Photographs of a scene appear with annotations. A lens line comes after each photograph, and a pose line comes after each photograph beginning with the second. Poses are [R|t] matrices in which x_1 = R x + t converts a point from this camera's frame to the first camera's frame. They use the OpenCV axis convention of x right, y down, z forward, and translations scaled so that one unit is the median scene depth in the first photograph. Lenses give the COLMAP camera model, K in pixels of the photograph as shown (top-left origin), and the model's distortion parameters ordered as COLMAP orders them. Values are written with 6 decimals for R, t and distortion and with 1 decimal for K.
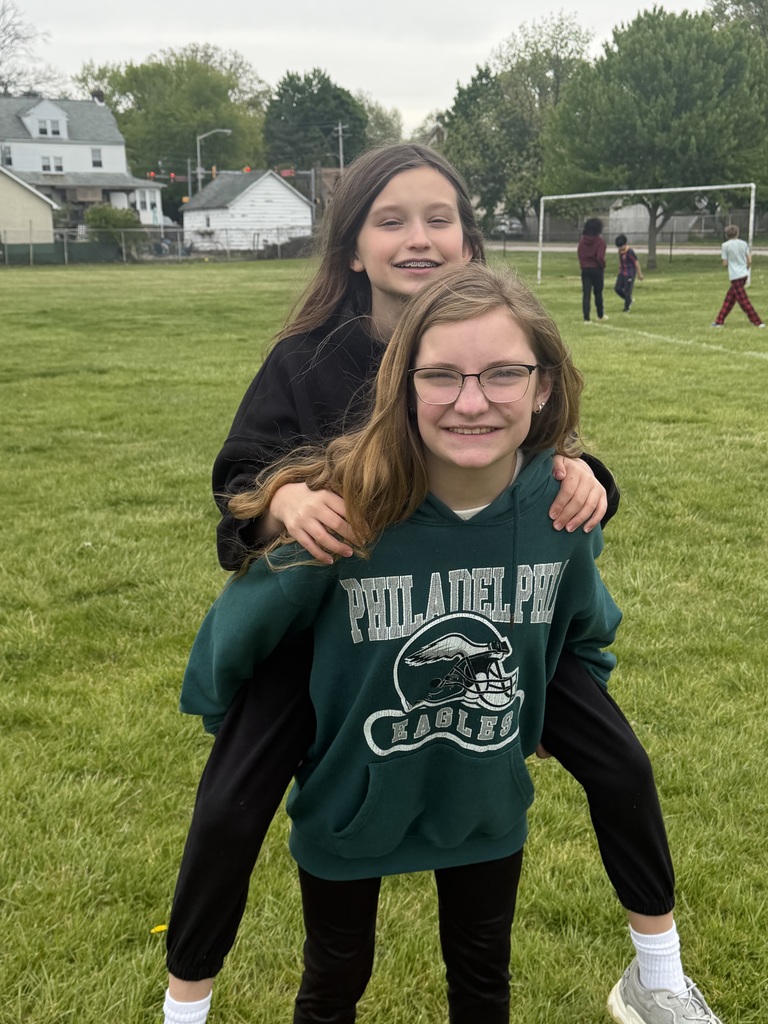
lens RADIAL K [[1251.4, 0, 384.0], [0, 1251.4, 512.0], [0, 0, 1]] dist [0.233144, -0.658352]
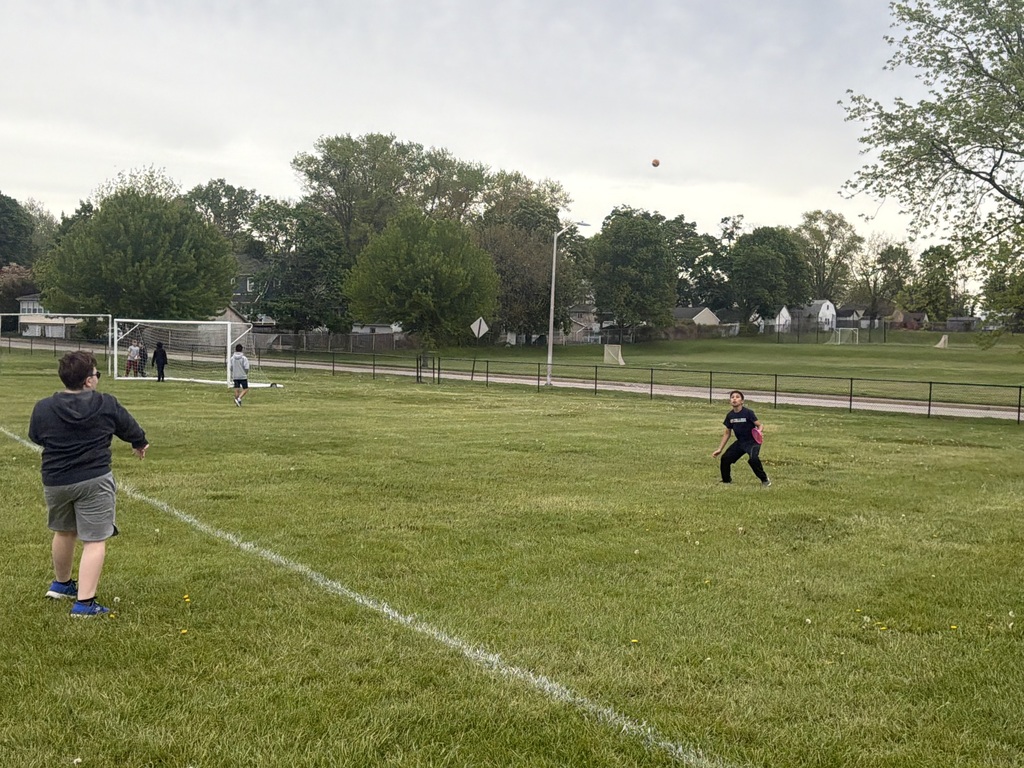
lens RADIAL K [[1325.6, 0, 512.0], [0, 1325.6, 384.0], [0, 0, 1]] dist [0.610634, -2.007675]
pose [[0.960599, 0.036833, 0.275486, 0.112222], [0.015354, 0.982634, -0.184918, 0.061948], [-0.277513, 0.181862, 0.943352, -0.297686]]
